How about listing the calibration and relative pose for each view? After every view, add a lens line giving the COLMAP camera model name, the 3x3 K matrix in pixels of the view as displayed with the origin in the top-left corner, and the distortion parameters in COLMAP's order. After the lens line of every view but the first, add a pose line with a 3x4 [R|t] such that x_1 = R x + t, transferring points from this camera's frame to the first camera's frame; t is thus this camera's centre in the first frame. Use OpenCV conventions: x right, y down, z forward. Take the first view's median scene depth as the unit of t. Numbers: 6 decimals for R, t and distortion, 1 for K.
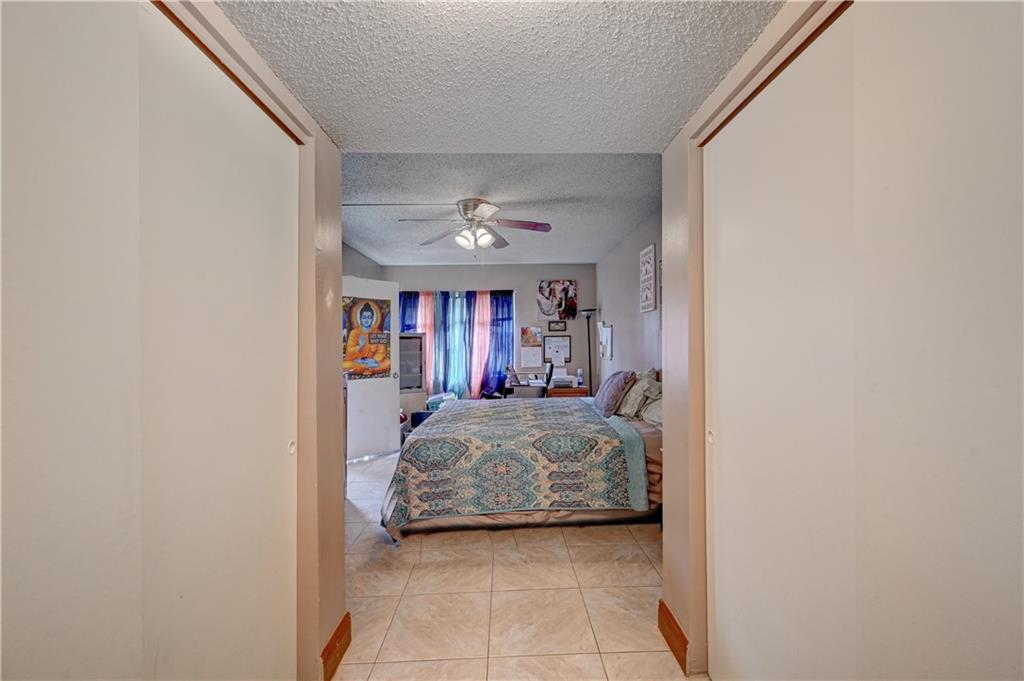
lens RADIAL K [[417.2, 0, 455.2], [0, 417.2, 370.7], [0, 0, 1]] dist [0.001867, -0.000111]
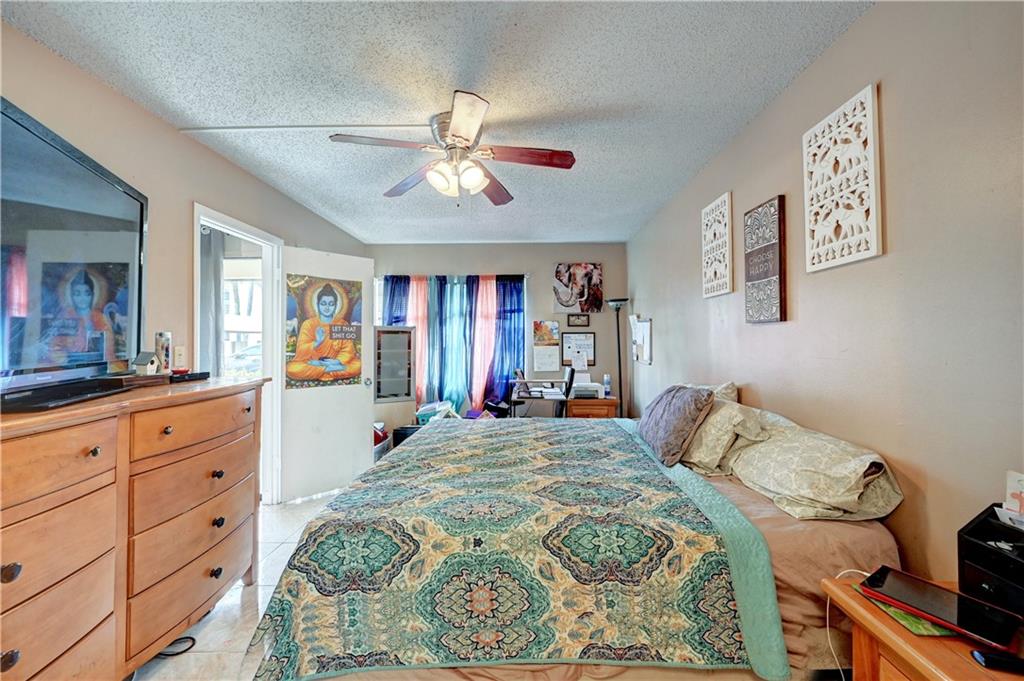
lens RADIAL K [[417.2, 0, 513.8], [0, 417.2, 344.4], [0, 0, 1]] dist [0.001867, -0.000111]
pose [[0.995154, 0.011957, 0.097598, 0.053859], [-0.006439, 0.998373, -0.056660, -0.017741], [-0.098116, 0.055757, 0.993612, 0.270001]]
